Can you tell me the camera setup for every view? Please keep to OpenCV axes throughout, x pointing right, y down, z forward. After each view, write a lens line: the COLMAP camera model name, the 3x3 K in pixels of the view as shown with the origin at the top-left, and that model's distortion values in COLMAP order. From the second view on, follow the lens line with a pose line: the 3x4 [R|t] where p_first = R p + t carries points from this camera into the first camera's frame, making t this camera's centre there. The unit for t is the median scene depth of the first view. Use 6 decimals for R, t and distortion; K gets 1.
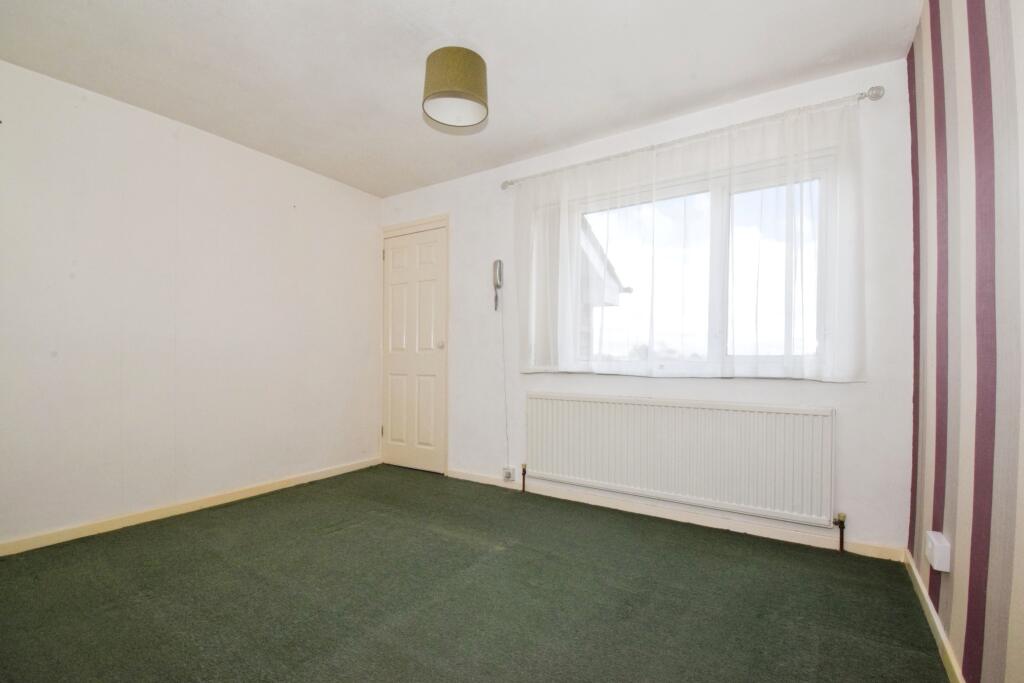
lens RADIAL K [[450.2, 0, 512.7], [0, 450.2, 360.6], [0, 0, 1]] dist [-0.022634, -0.000057]
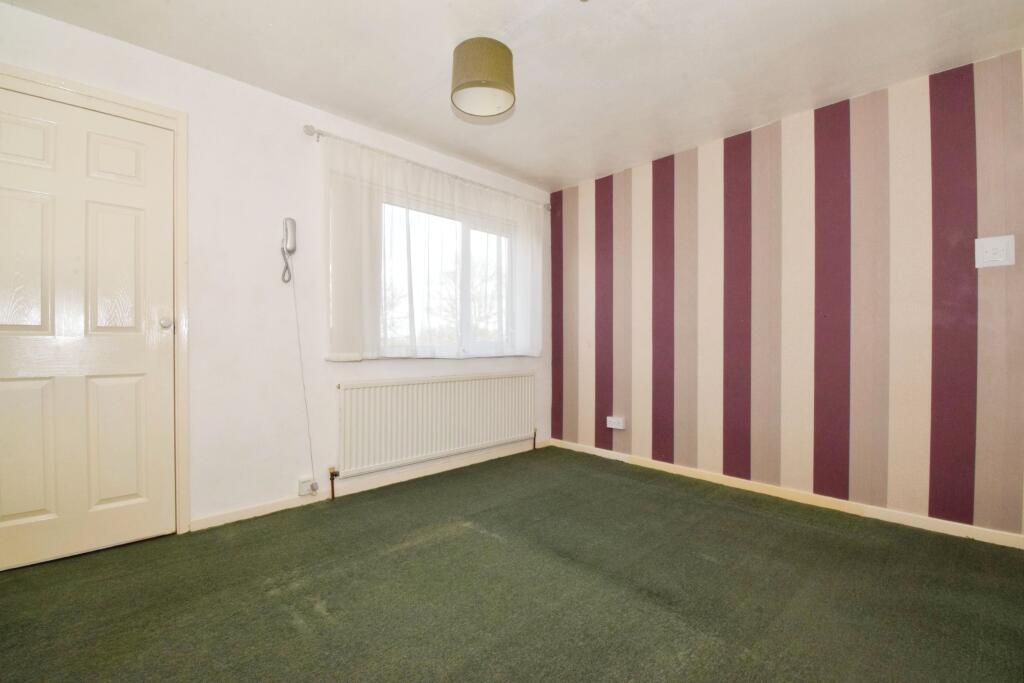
lens RADIAL K [[455.0, 0, 512.0], [0, 455.0, 341.5], [0, 0, 1]] dist [-0.029694, -0.000424]
pose [[0.195213, 0.002199, 0.980758, -0.767039], [0.003816, 0.999988, -0.003002, -0.006095], [-0.980753, 0.004329, 0.195203, 0.498423]]
